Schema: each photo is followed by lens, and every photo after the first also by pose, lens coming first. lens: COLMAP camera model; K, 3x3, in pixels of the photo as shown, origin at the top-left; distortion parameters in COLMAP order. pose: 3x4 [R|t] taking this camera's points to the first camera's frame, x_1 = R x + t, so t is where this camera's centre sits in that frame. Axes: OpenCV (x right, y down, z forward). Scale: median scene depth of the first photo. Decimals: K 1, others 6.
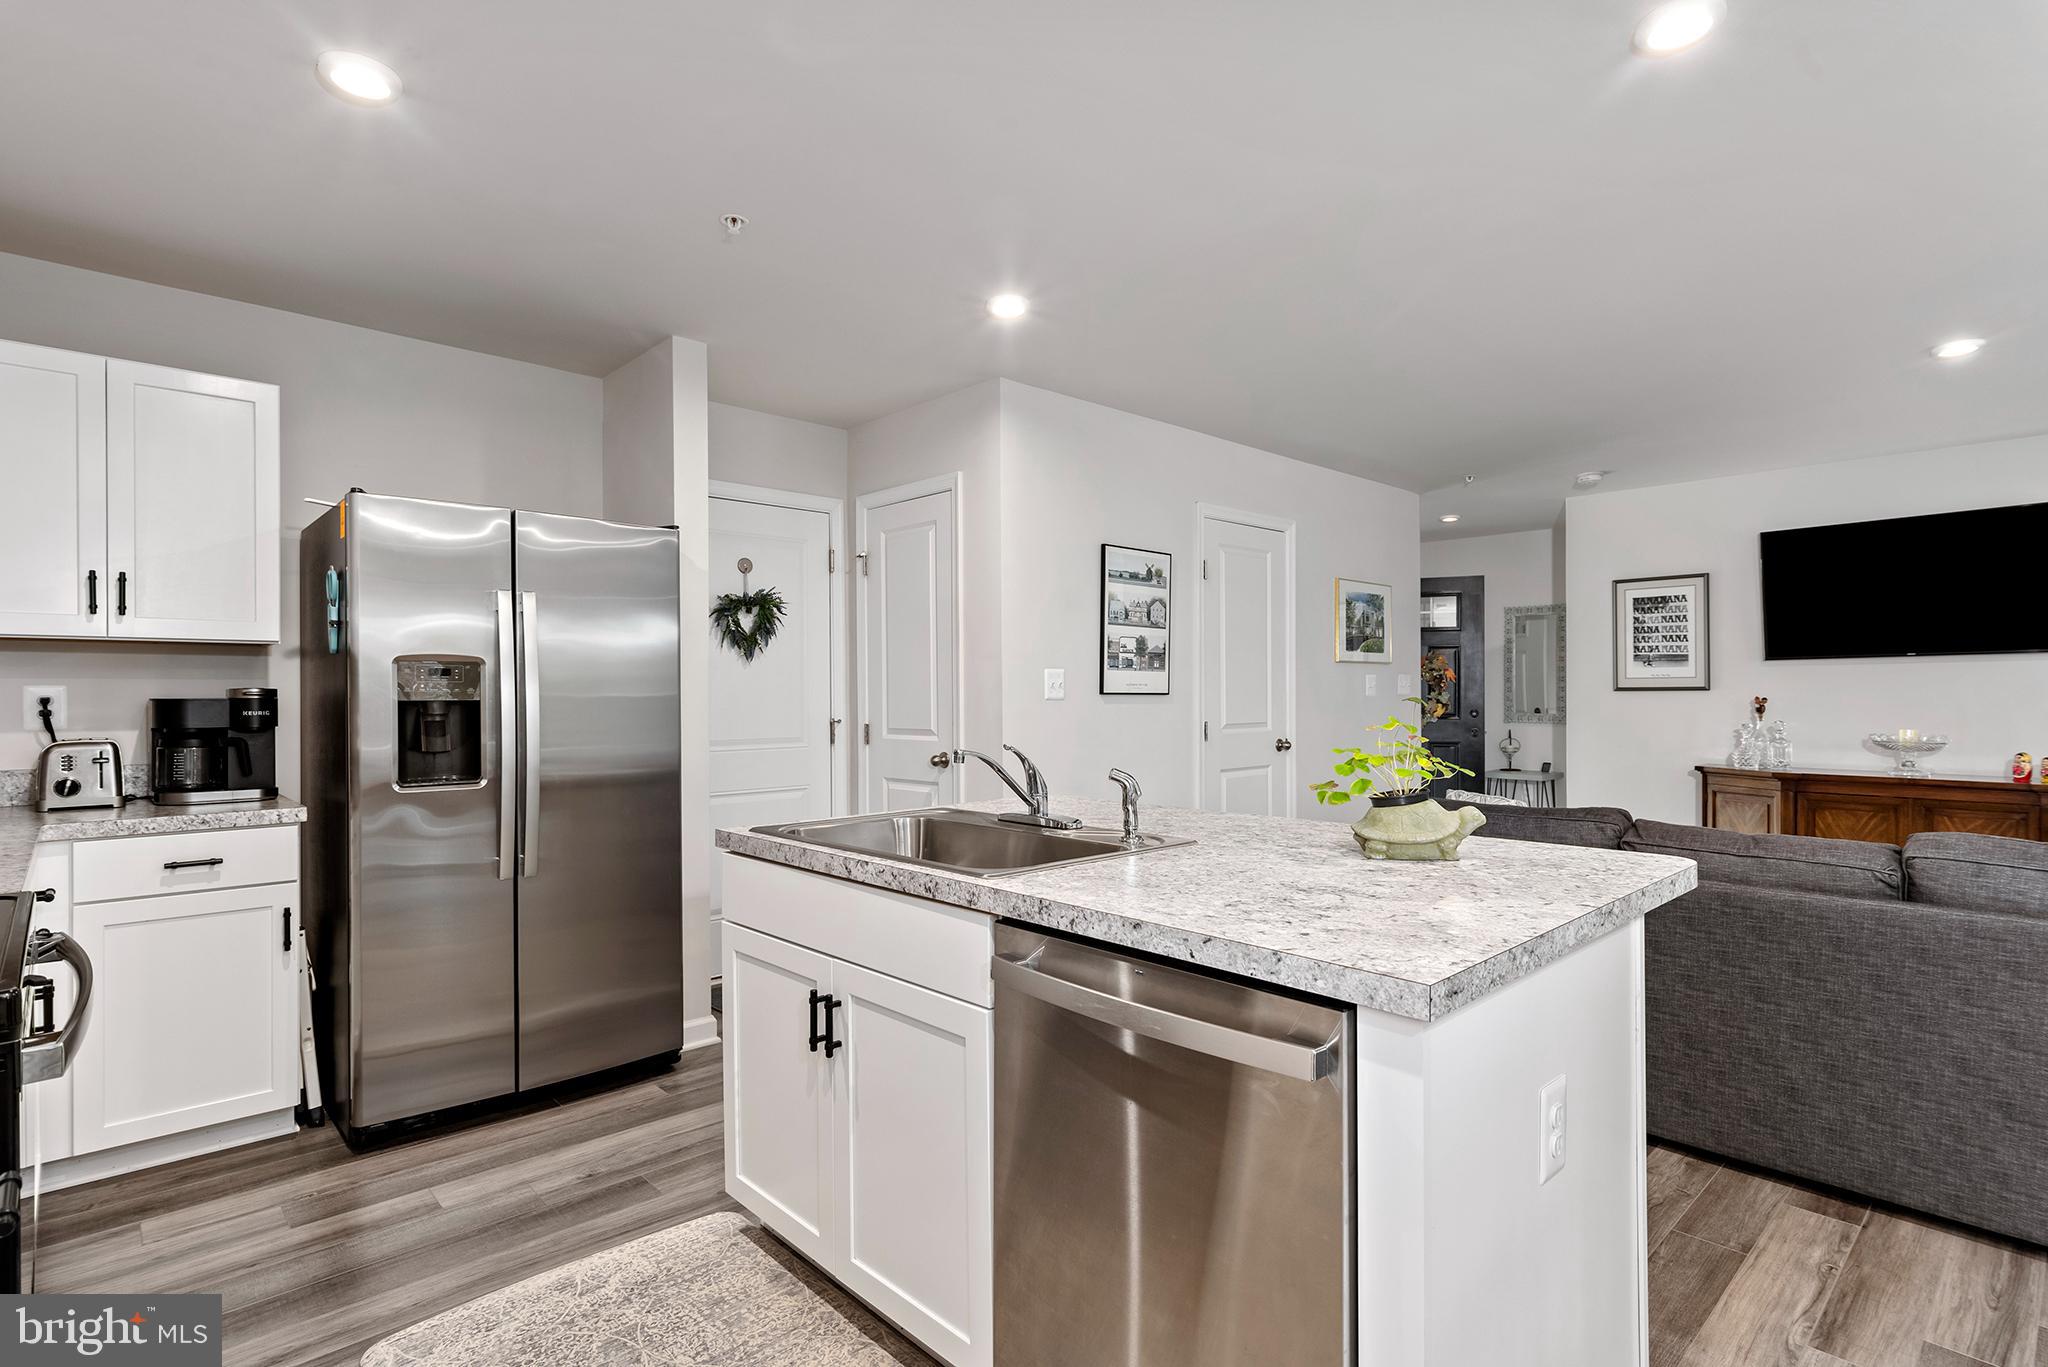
lens RADIAL K [[1013.1, 0, 1019.8], [0, 1013.1, 695.2], [0, 0, 1]] dist [0.005371, -0.000079]
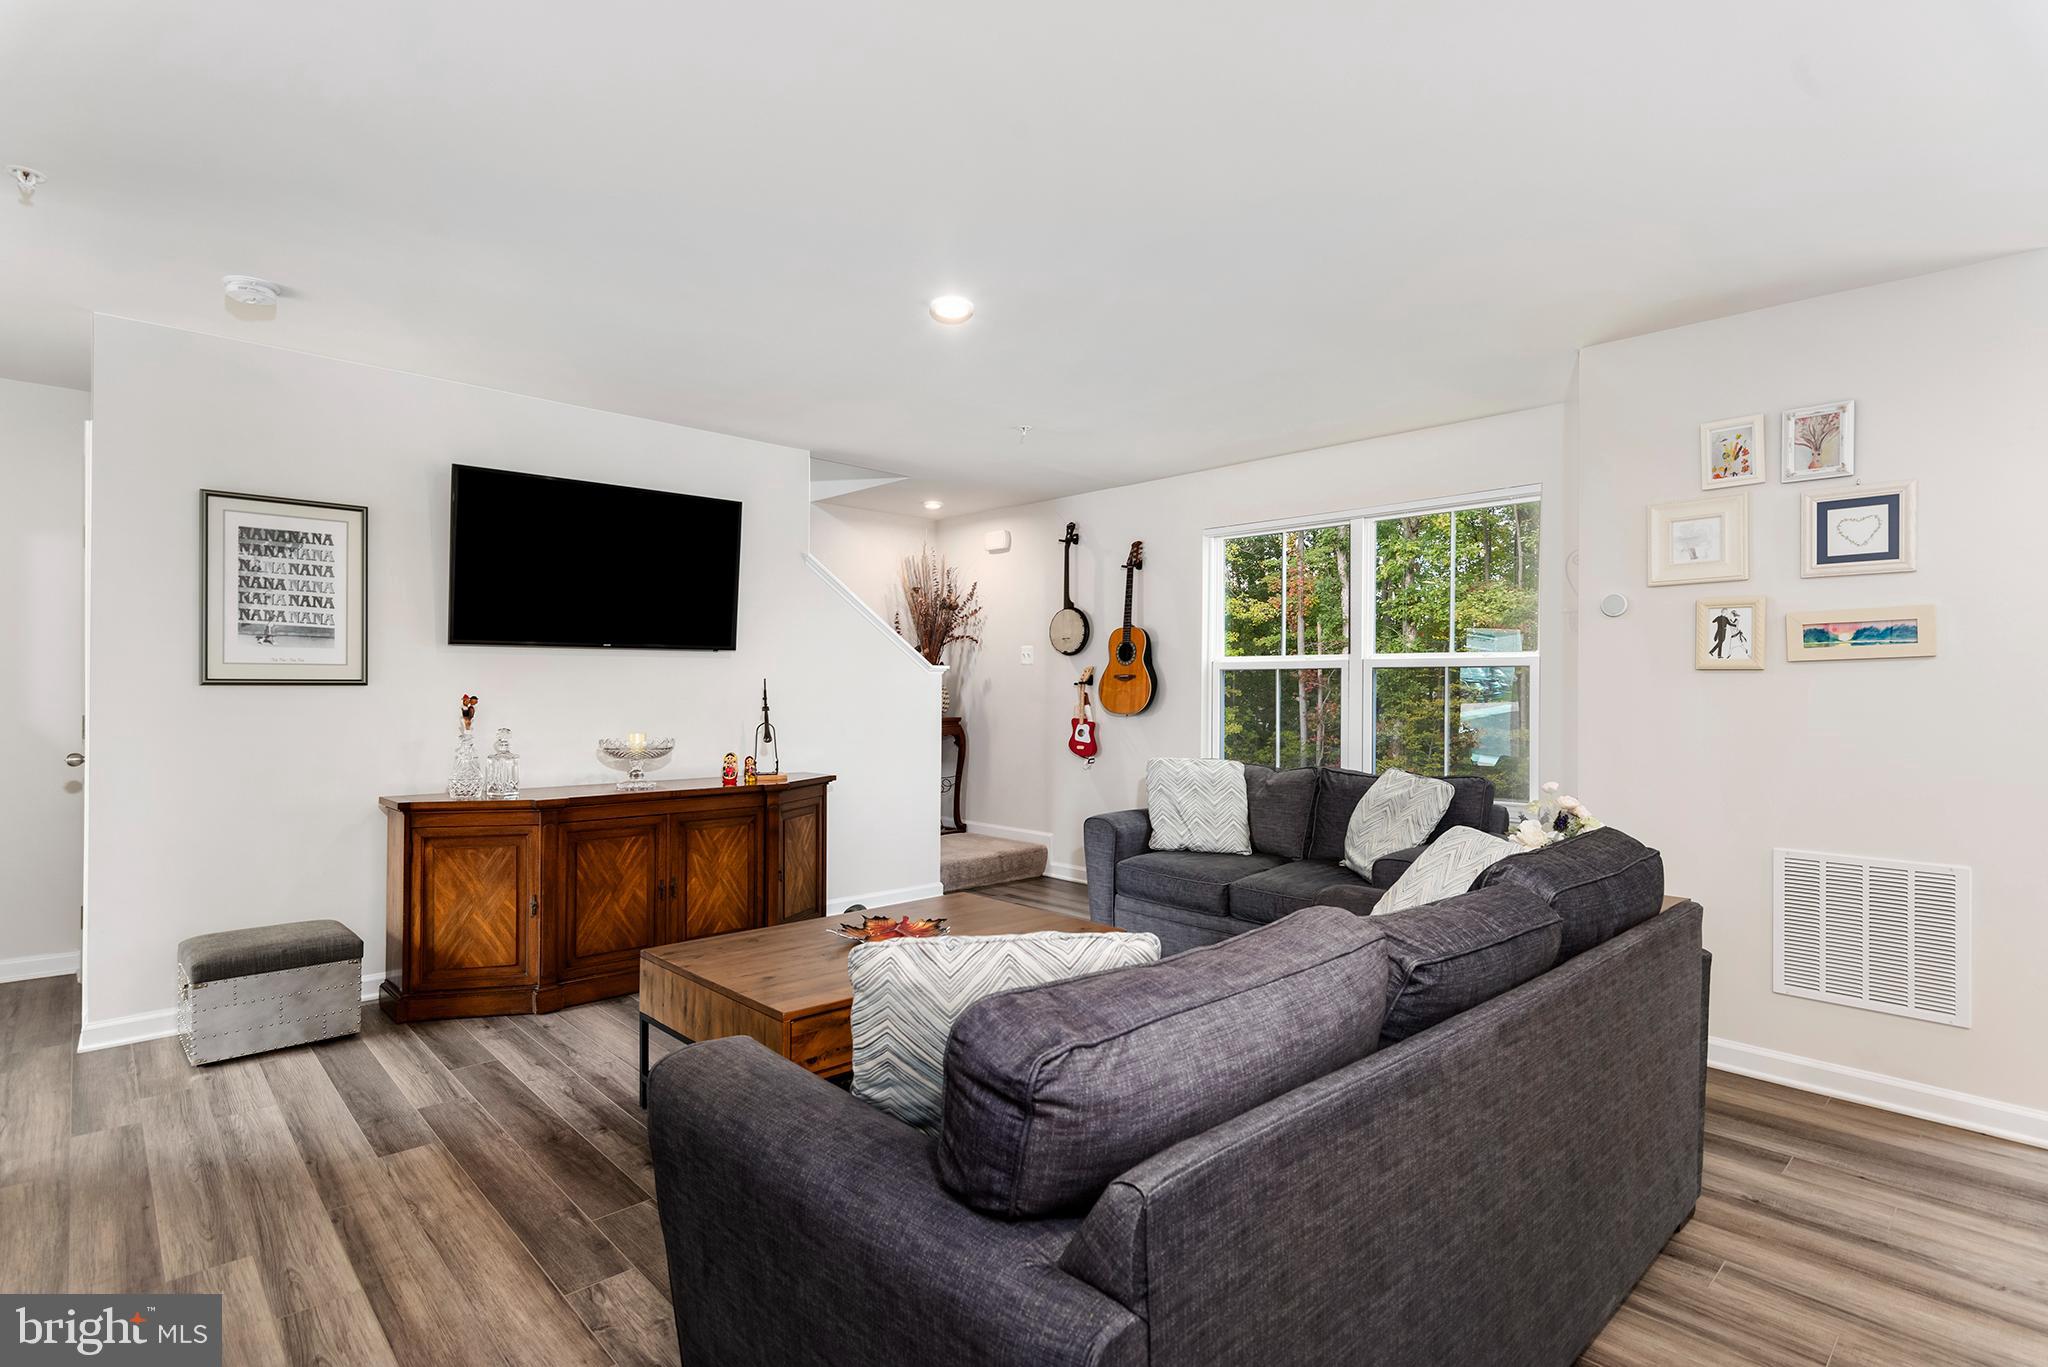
lens RADIAL K [[1000.9, 0, 1029.6], [0, 1000.9, 685.9], [0, 0, 1]] dist [0.002165, -0.000033]
pose [[-0.011996, 0.006741, 0.999905, 0.032355], [-0.003389, 0.999971, -0.006782, -0.002170], [-0.999922, -0.003470, -0.011973, 0.790556]]
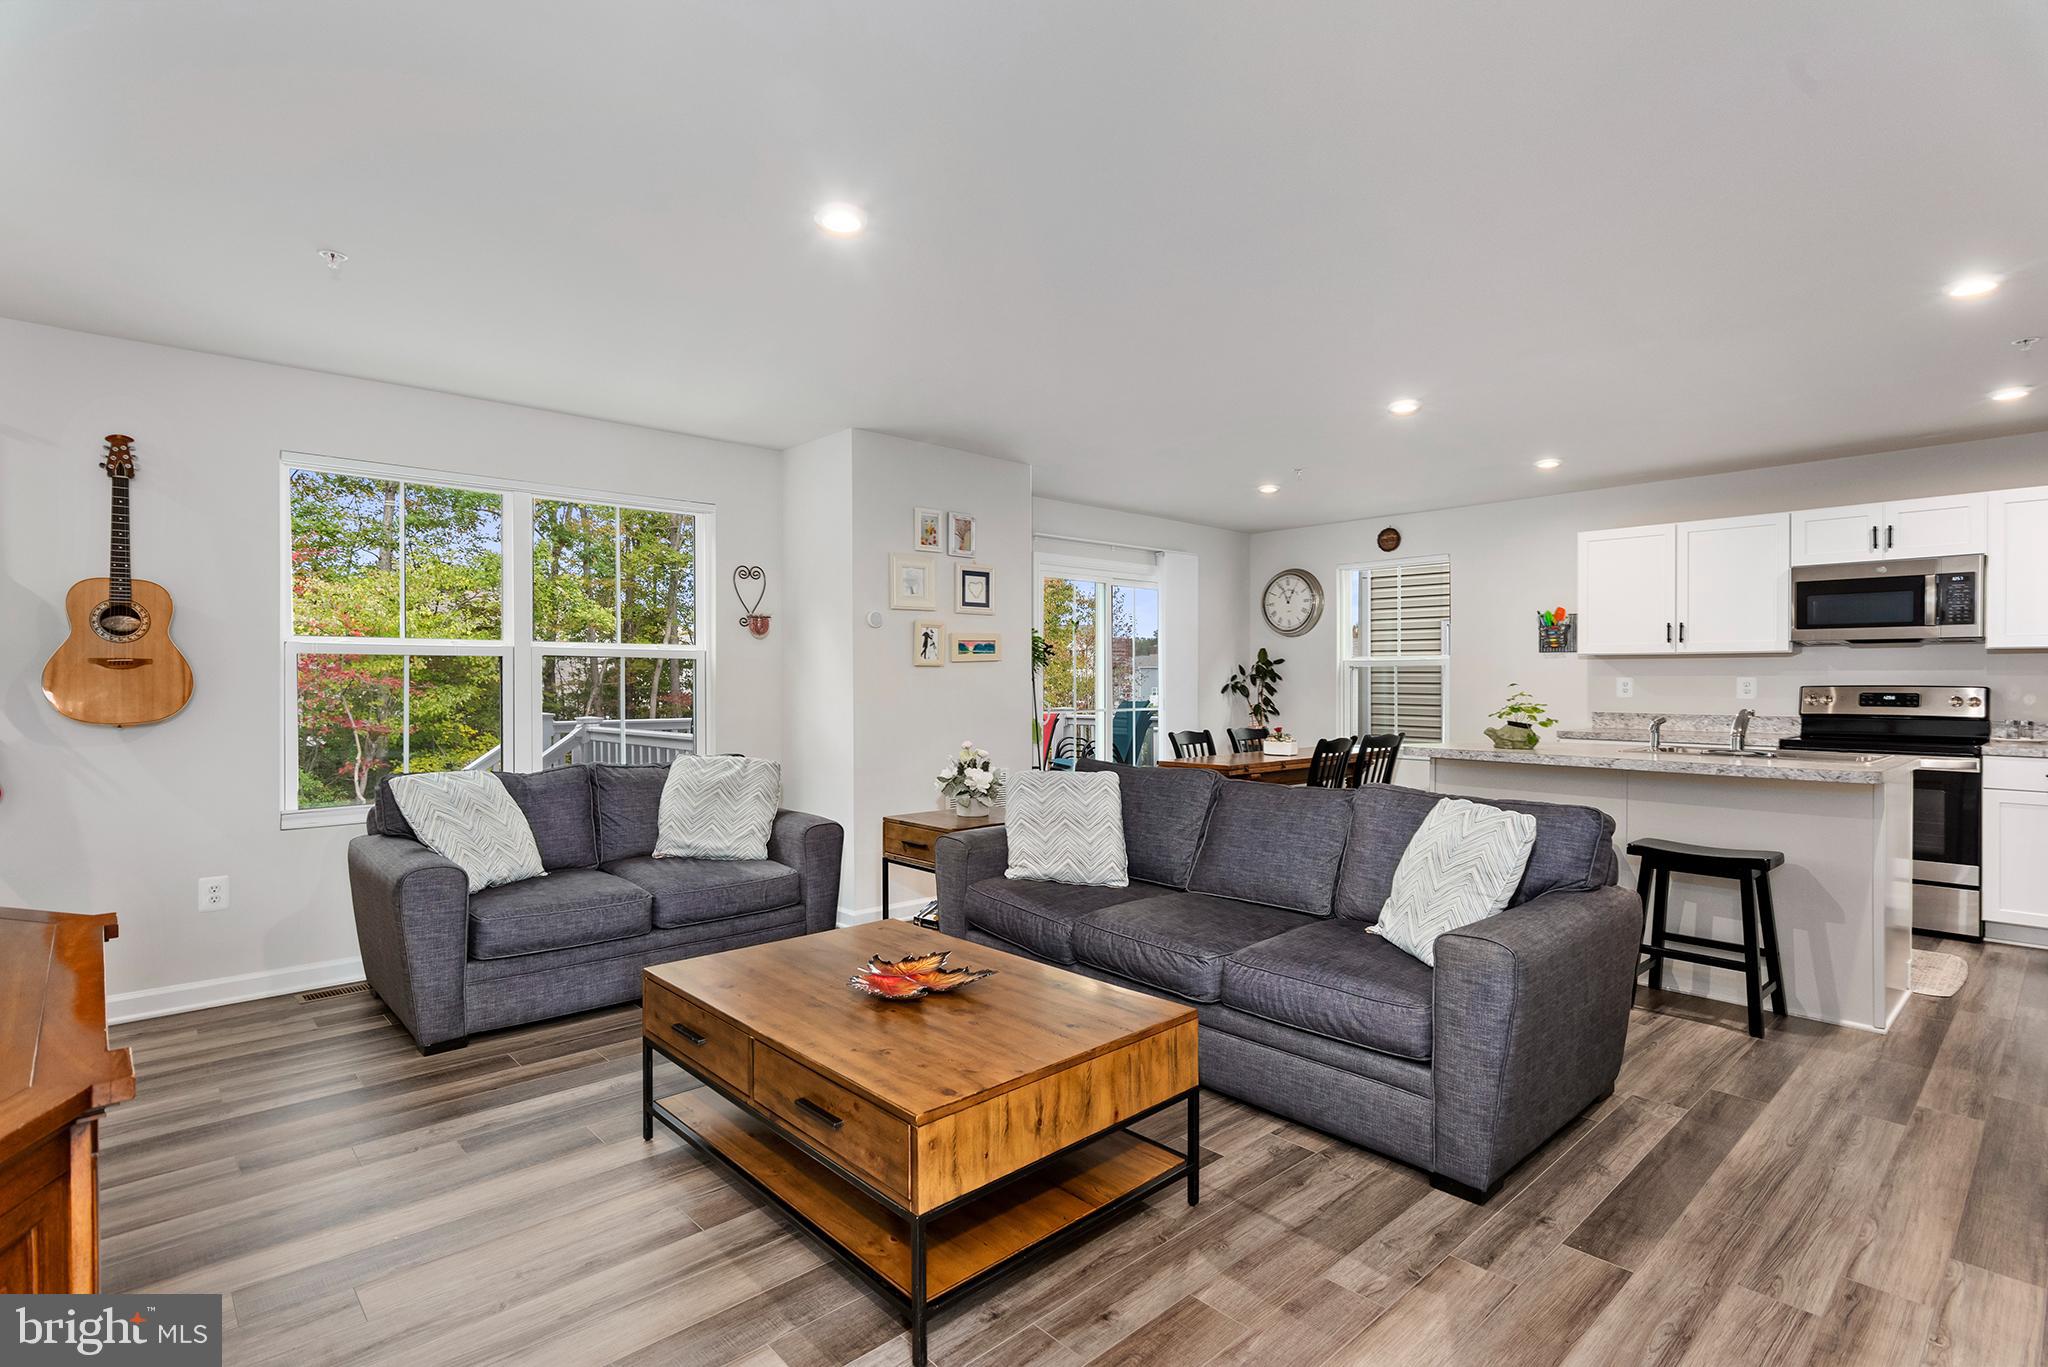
lens RADIAL K [[998.3, 0, 1024.0], [0, 998.3, 683.5], [0, 0, 1]] dist [0.007685, -0.000148]
pose [[-0.999982, 0.004415, 0.004010, 0.662450], [0.004444, 0.999963, 0.007346, -0.008966], [-0.003977, 0.007364, -0.999965, 1.452430]]
